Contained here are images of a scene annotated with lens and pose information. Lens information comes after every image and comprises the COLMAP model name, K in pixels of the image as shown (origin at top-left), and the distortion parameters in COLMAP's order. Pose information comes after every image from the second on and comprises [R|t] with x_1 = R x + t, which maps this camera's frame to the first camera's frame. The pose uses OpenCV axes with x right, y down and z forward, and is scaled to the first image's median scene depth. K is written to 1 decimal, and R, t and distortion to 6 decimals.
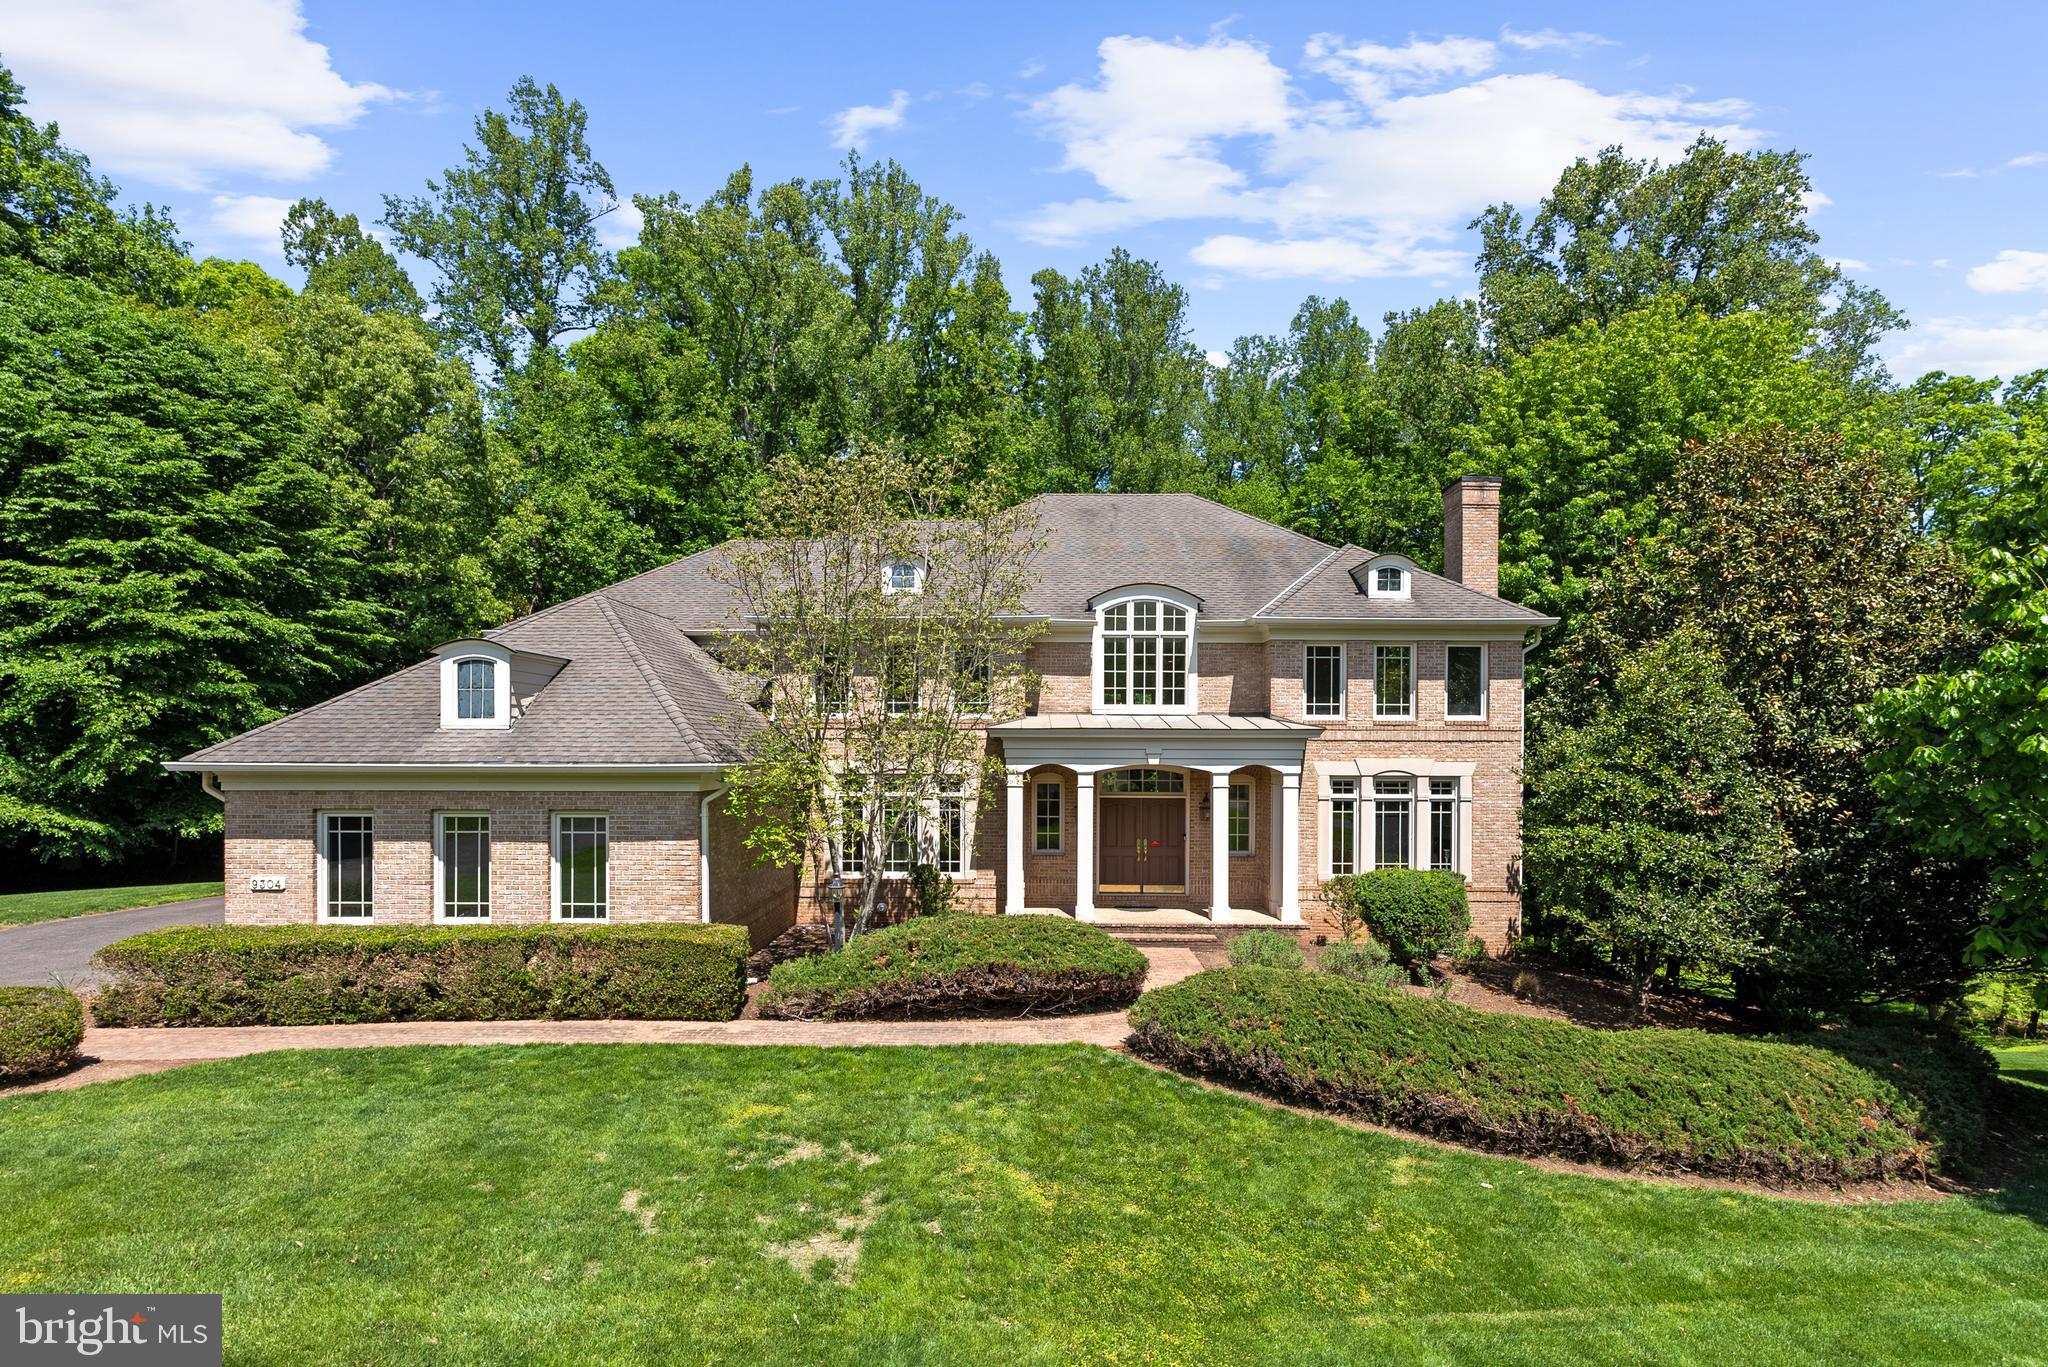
lens RADIAL K [[971.3, 0, 1040.0], [0, 971.3, 758.2], [0, 0, 1]] dist [-0.006543, -0.001051]
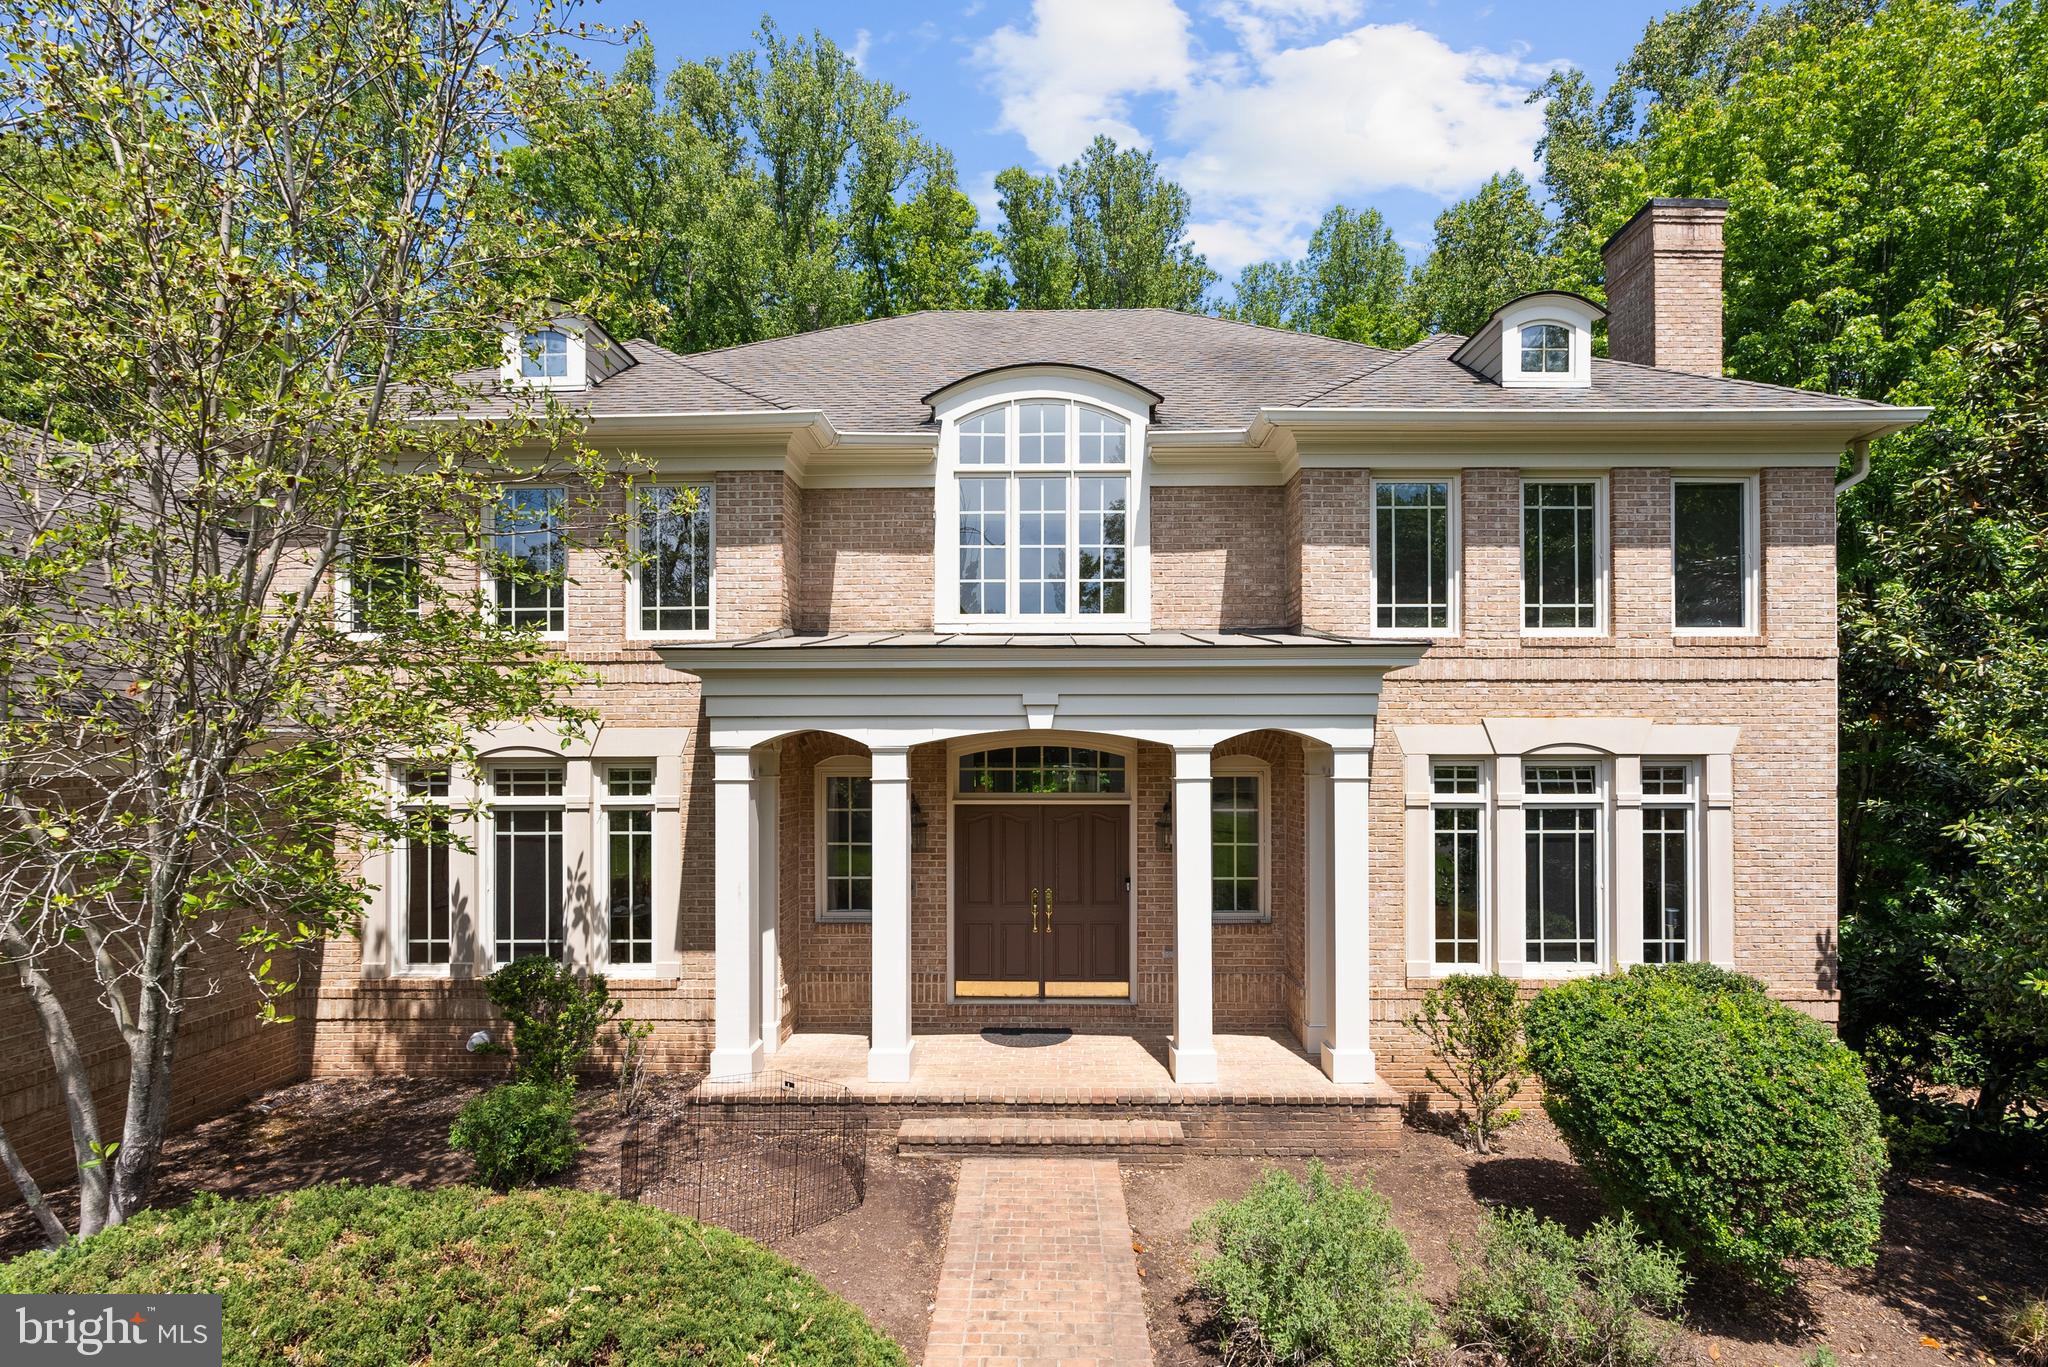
lens RADIAL K [[971.3, 0, 1048.6], [0, 971.3, 750.6], [0, 0, 1]] dist [-0.006543, -0.001051]
pose [[0.999964, -0.005532, -0.006415, 0.113459], [0.005428, 0.999857, -0.016024, 0.021720], [0.006502, 0.015989, 0.999851, 0.512067]]
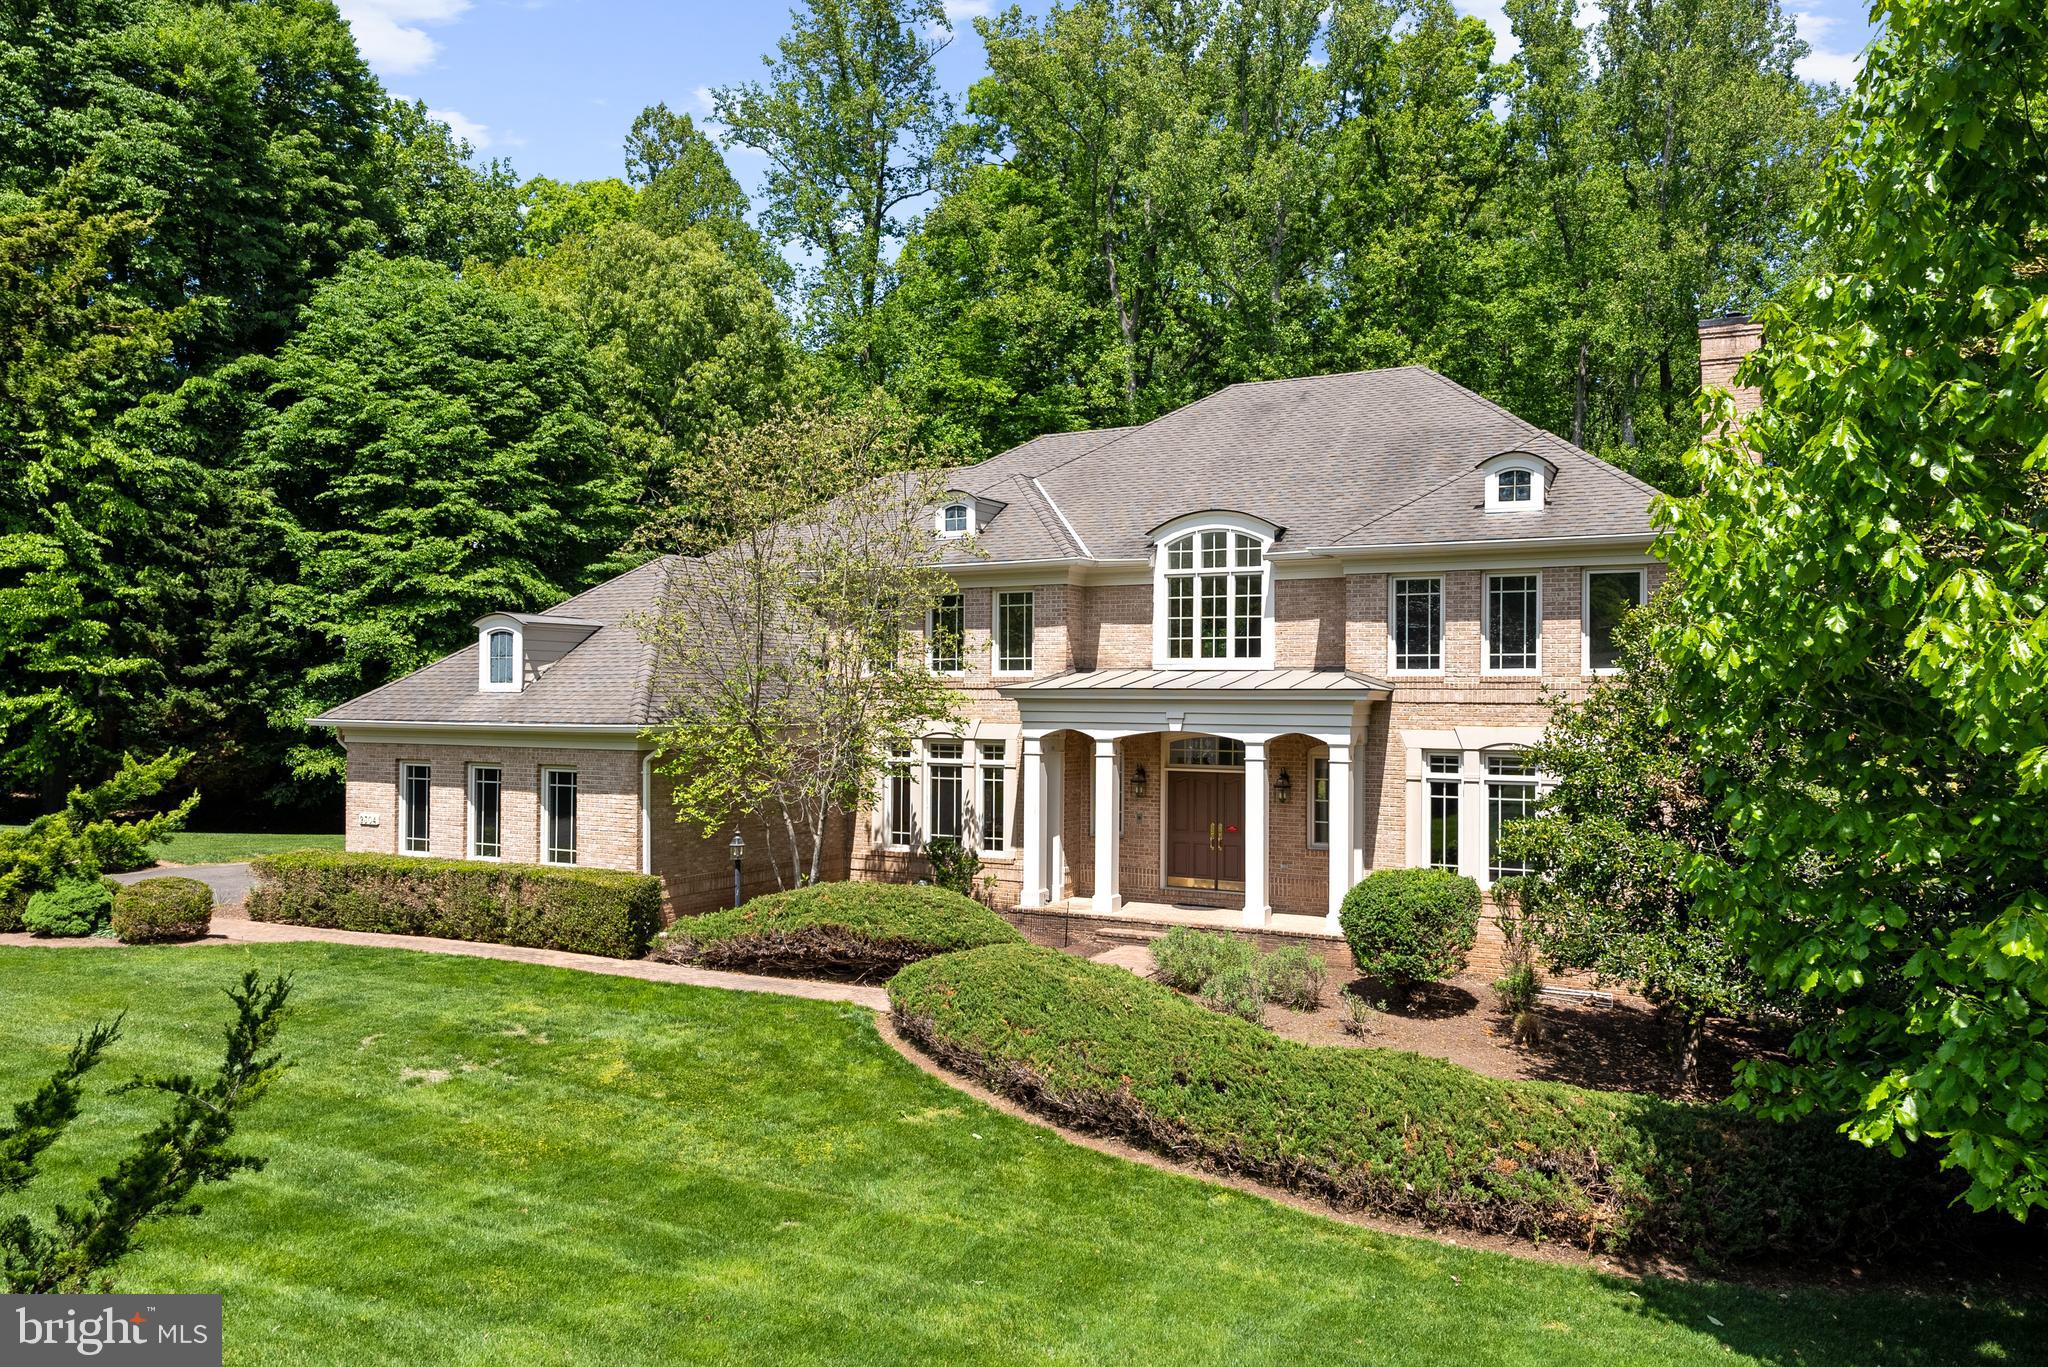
lens RADIAL K [[1495.6, 0, 1027.8], [0, 1495.6, 677.0], [0, 0, 1]] dist [-0.005099, -0.006684]
pose [[0.881462, -0.003220, -0.472244, 0.563101], [-0.009171, 0.999671, -0.023935, -0.007208], [0.472165, 0.025429, 0.881143, -0.180262]]
